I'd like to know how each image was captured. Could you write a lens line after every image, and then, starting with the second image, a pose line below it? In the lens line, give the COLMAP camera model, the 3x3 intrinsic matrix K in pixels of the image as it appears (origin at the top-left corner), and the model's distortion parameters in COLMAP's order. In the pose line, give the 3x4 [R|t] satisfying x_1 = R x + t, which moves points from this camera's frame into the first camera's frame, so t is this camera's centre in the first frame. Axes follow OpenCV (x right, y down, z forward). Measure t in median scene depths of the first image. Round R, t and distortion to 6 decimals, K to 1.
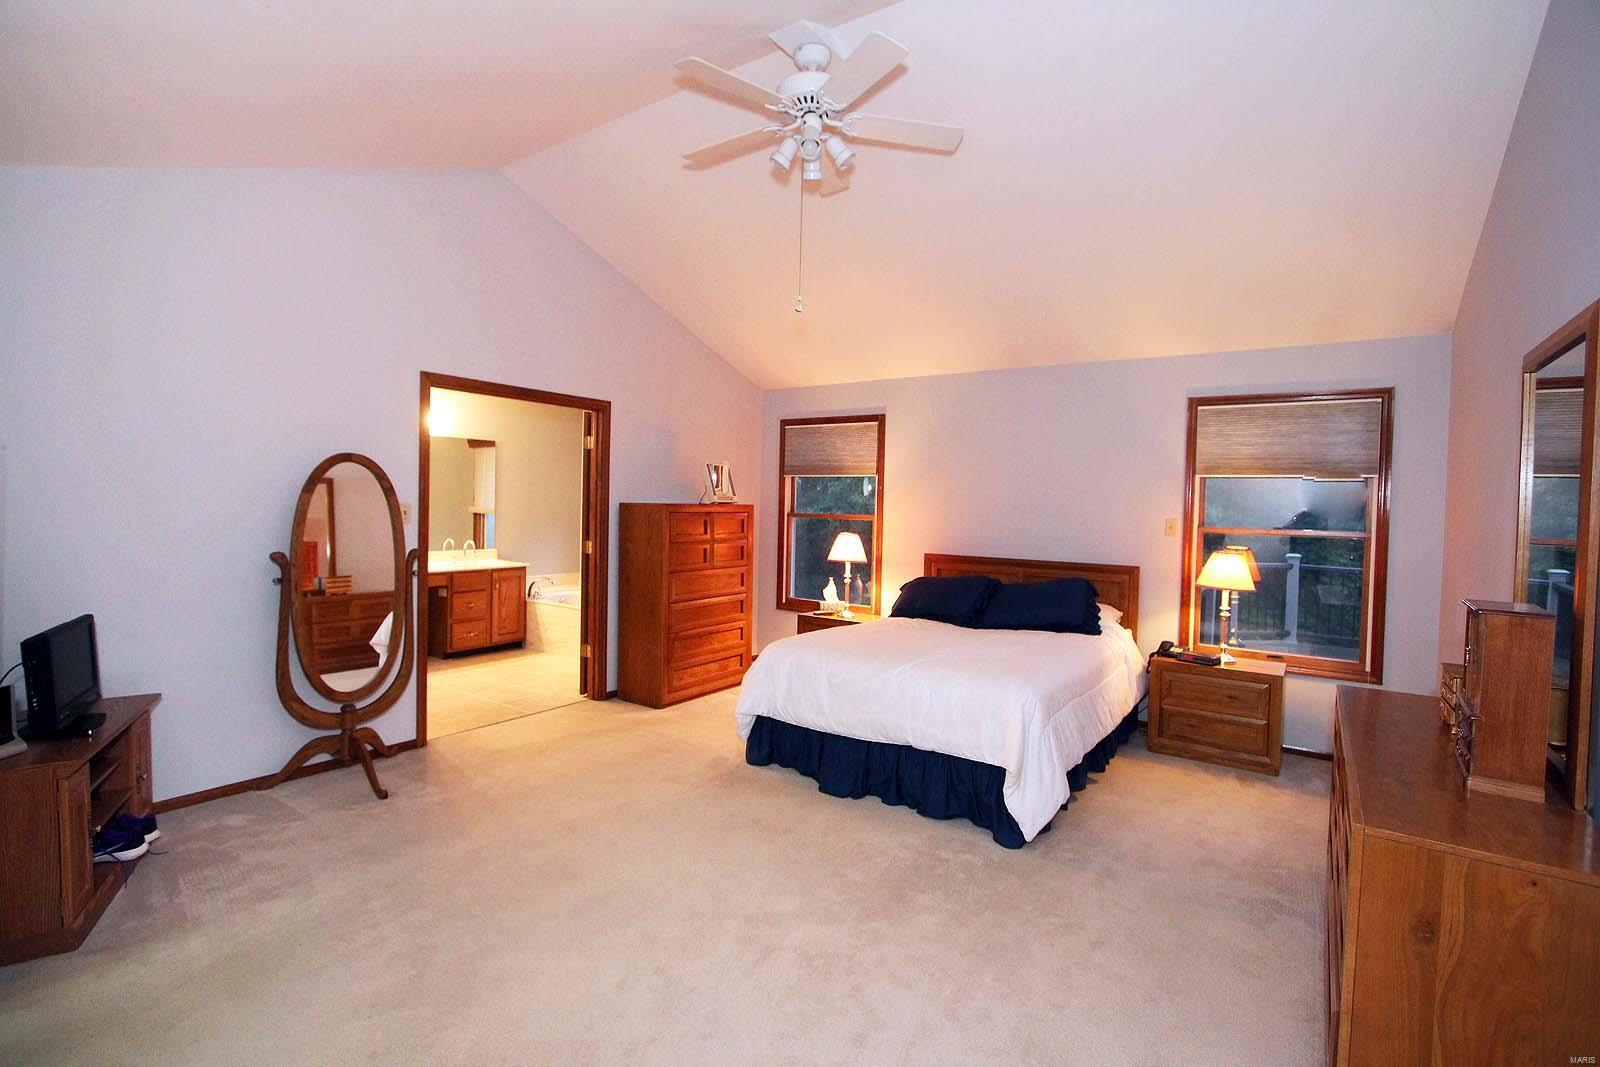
lens RADIAL K [[724.1, 0, 791.9], [0, 724.1, 520.2], [0, 0, 1]] dist [-0.016230, -0.000097]
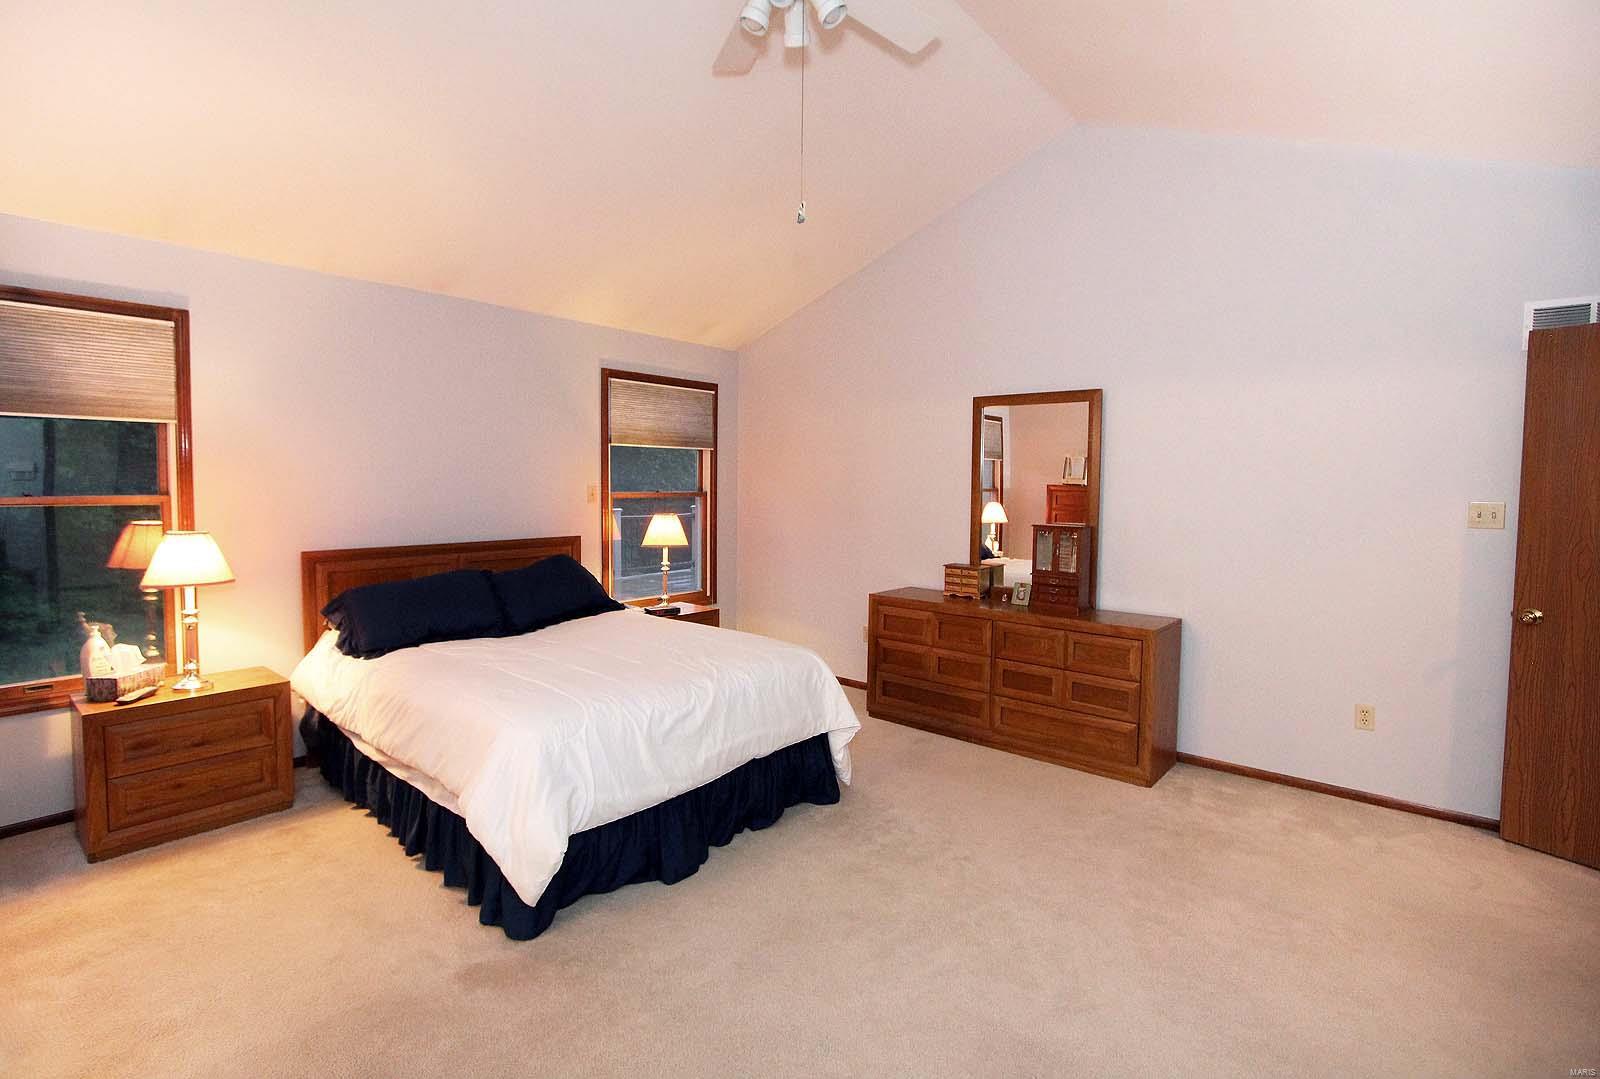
lens RADIAL K [[741.0, 0, 798.1], [0, 741.0, 517.1], [0, 0, 1]] dist [-0.000302, 0.000016]
pose [[0.127458, -0.065759, 0.989662, -0.512476], [0.025837, 0.997681, 0.062965, -0.017638], [-0.991507, 0.017544, 0.128861, 0.632076]]
